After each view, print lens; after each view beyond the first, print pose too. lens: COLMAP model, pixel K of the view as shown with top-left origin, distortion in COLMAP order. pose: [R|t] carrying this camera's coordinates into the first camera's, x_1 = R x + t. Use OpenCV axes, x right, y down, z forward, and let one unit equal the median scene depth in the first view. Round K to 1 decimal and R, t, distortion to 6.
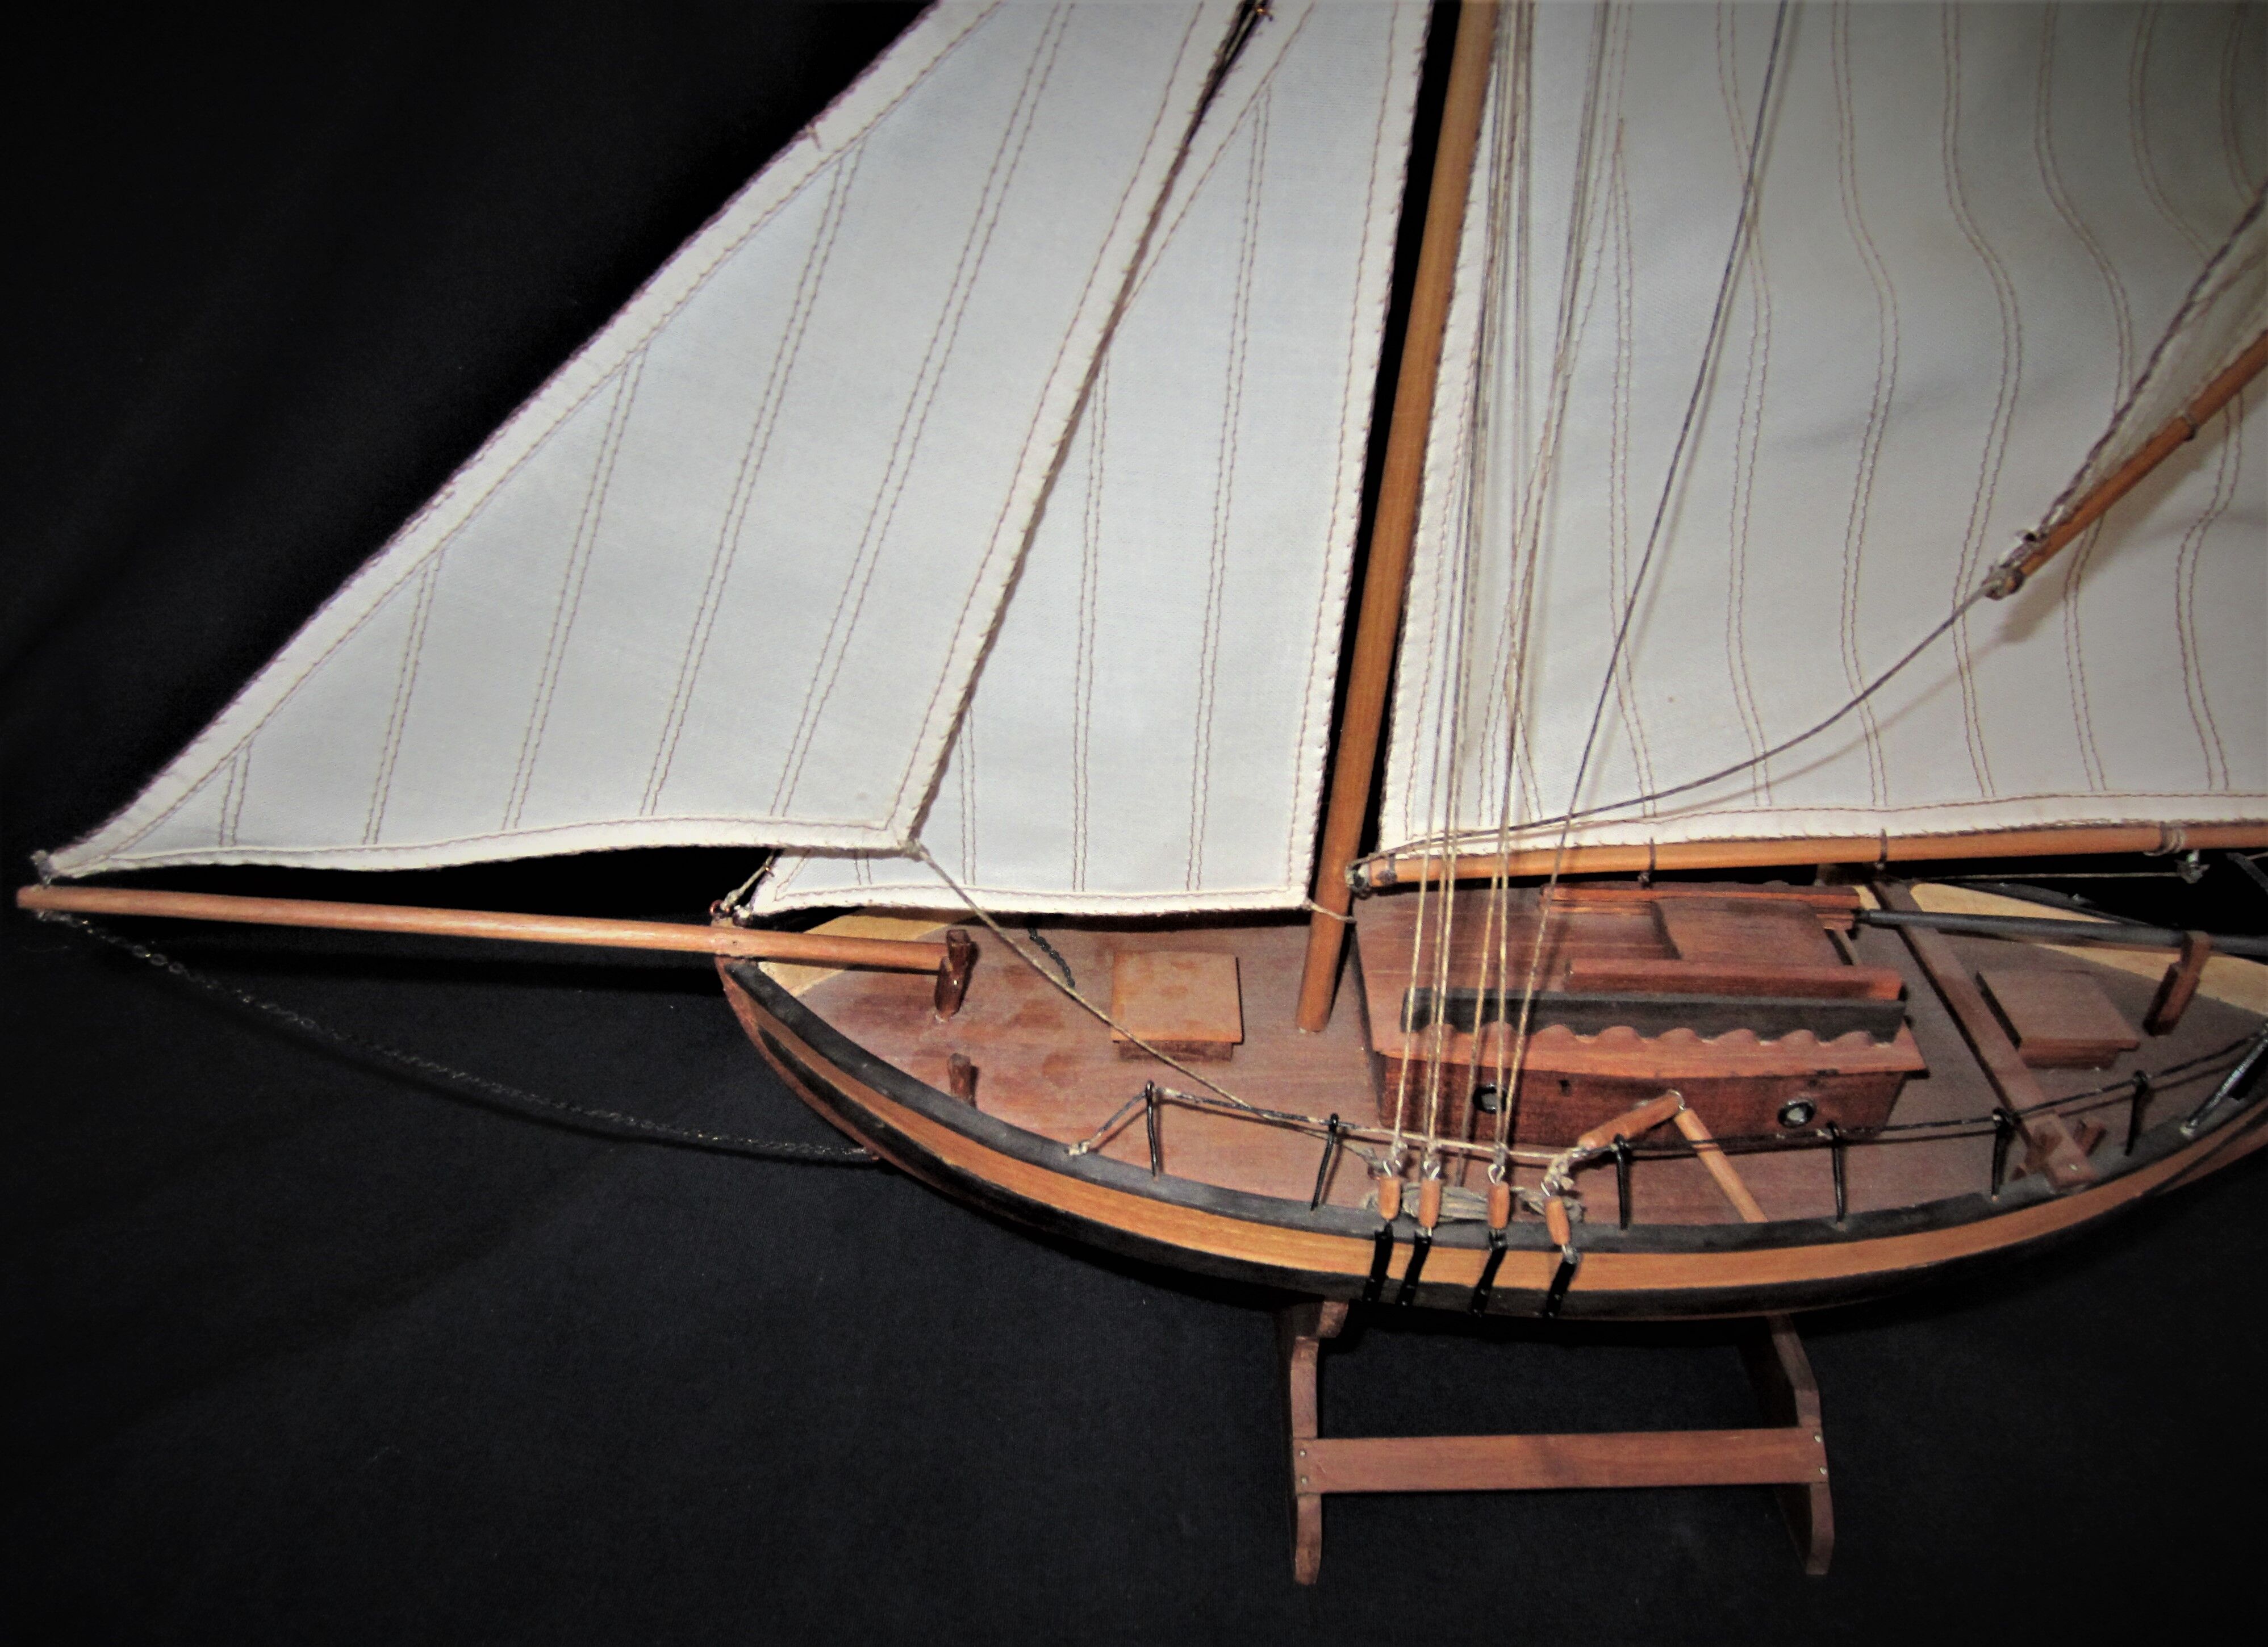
lens RADIAL K [[1625.8, 0, 1145.3], [0, 1625.8, 830.0], [0, 0, 1]] dist [-0.009759, 0.009944]
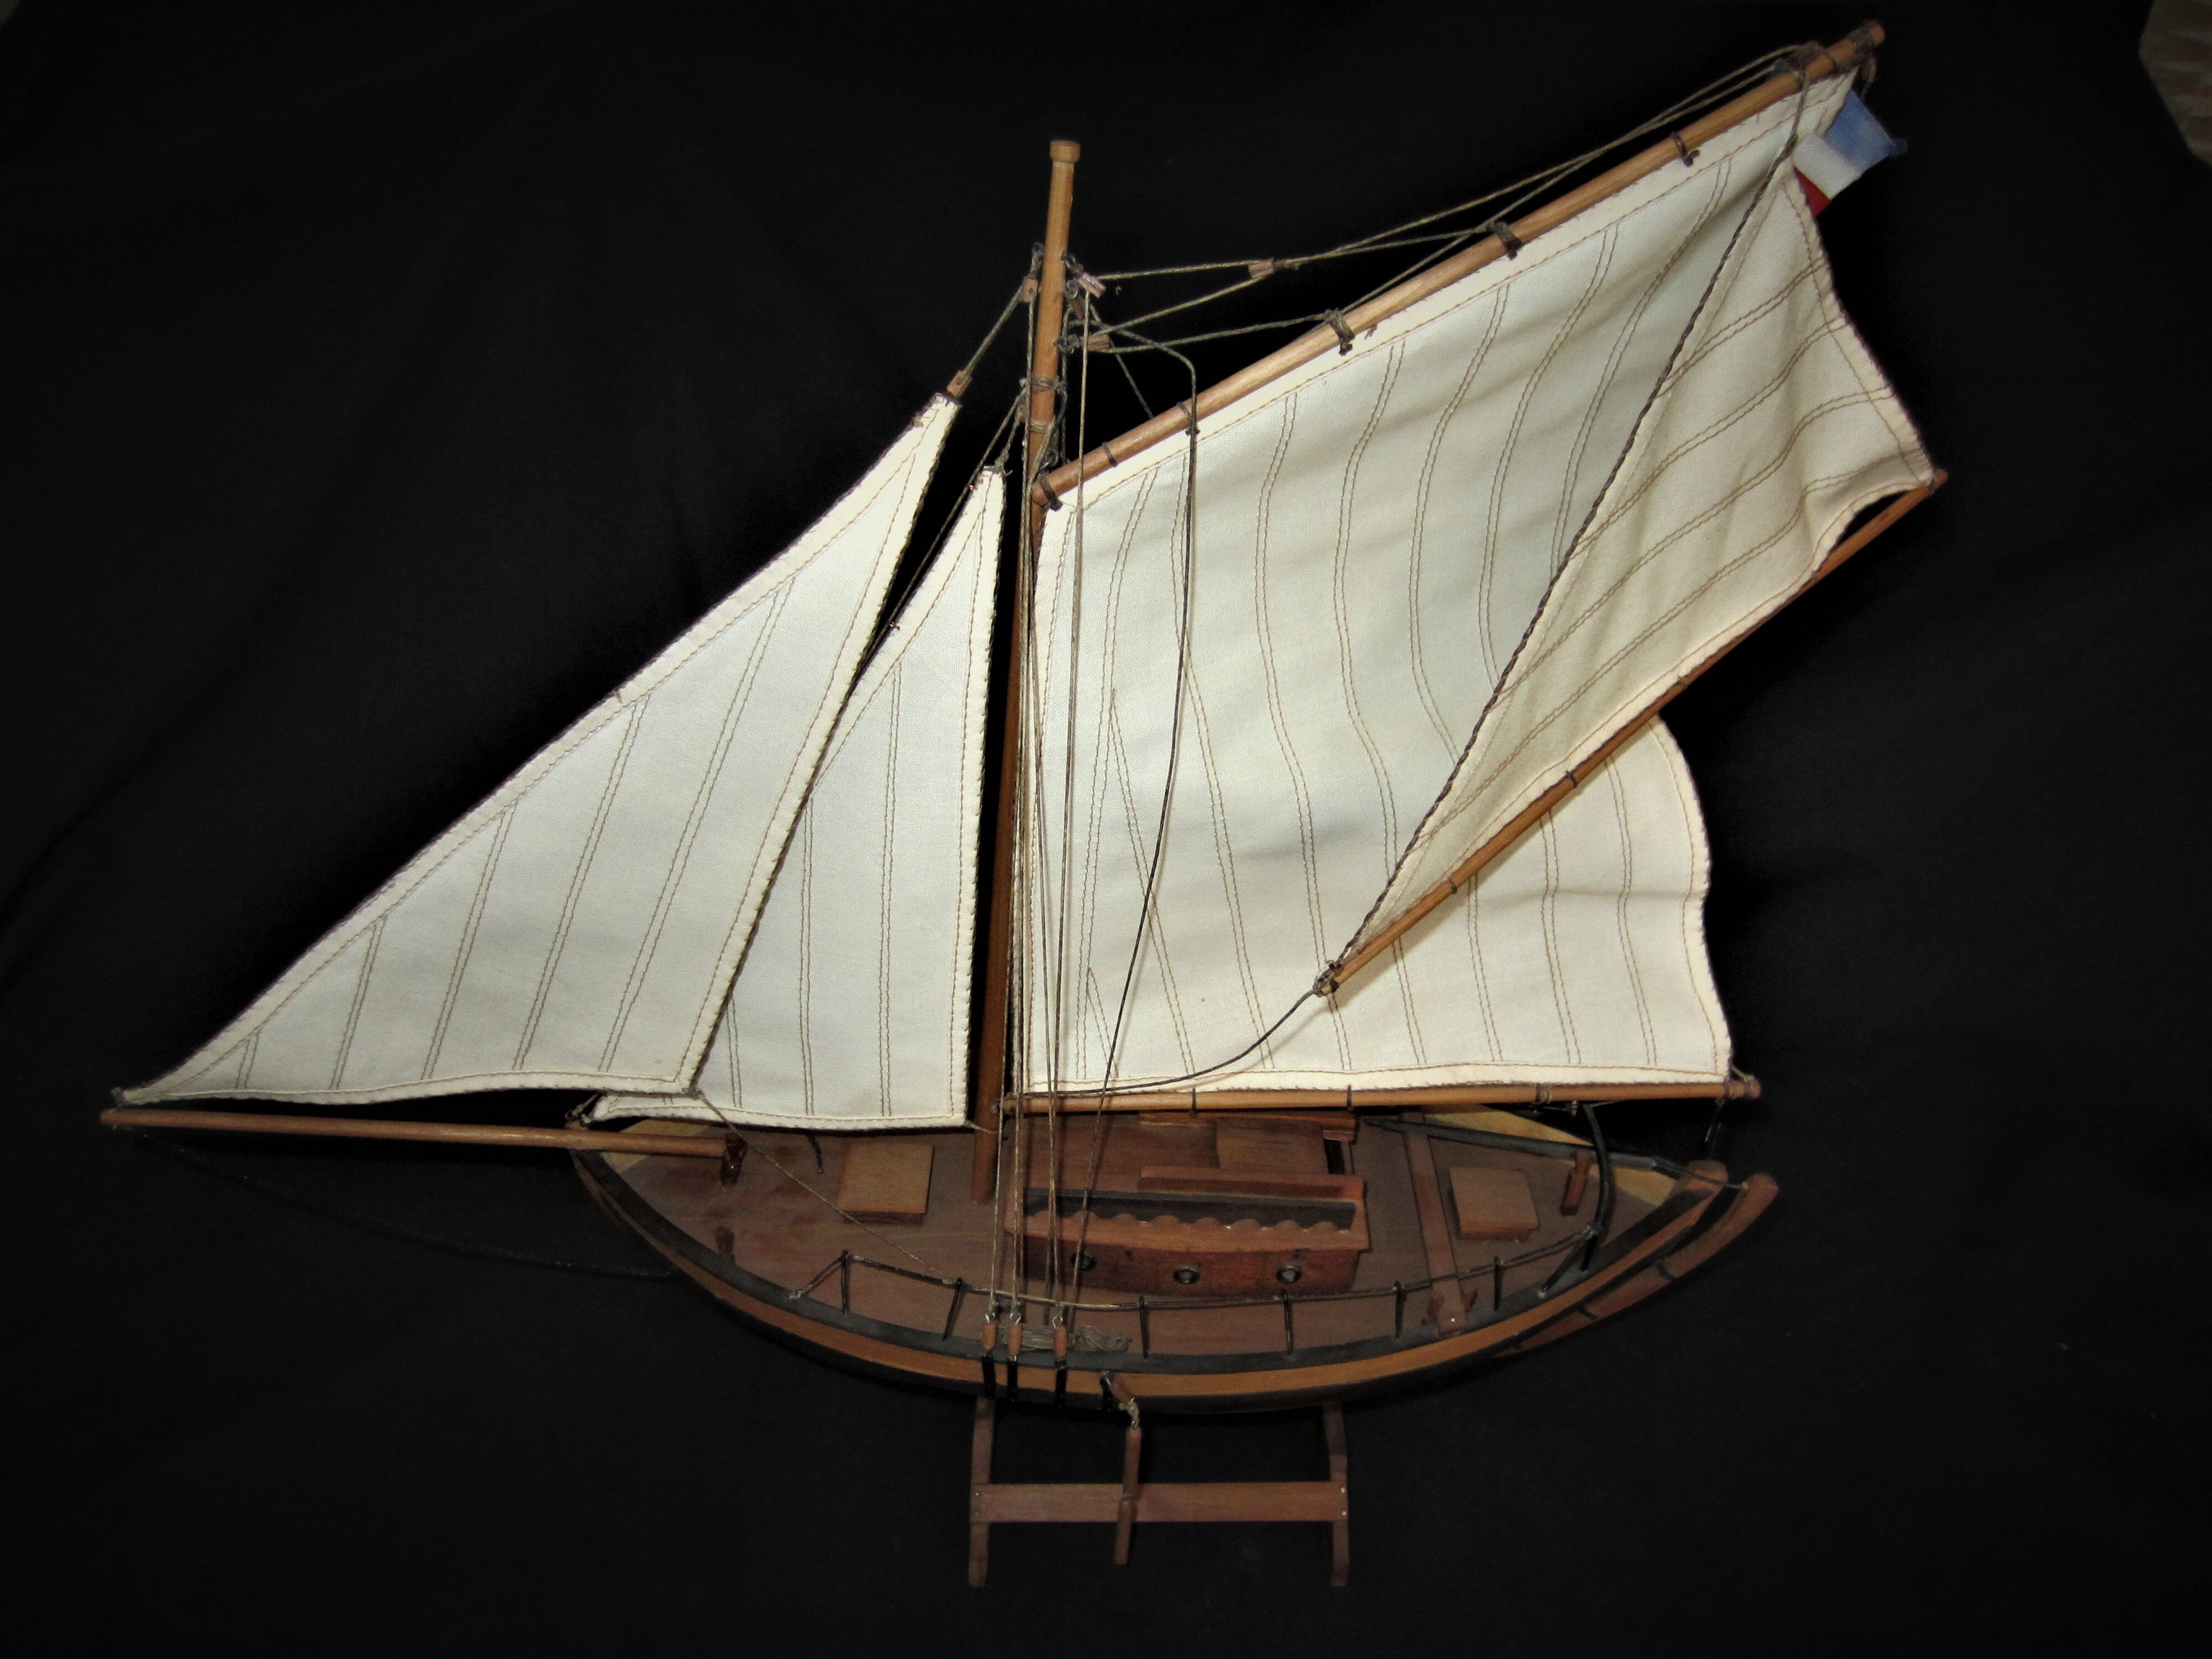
lens RADIAL K [[1564.4, 0, 1097.3], [0, 1564.4, 821.6], [0, 0, 1]] dist [-0.009045, 0.010098]
pose [[0.999696, 0.022864, 0.009198, 0.214571], [-0.022674, 0.999537, -0.020272, -0.219720], [-0.009657, 0.020057, 0.999752, -0.466742]]
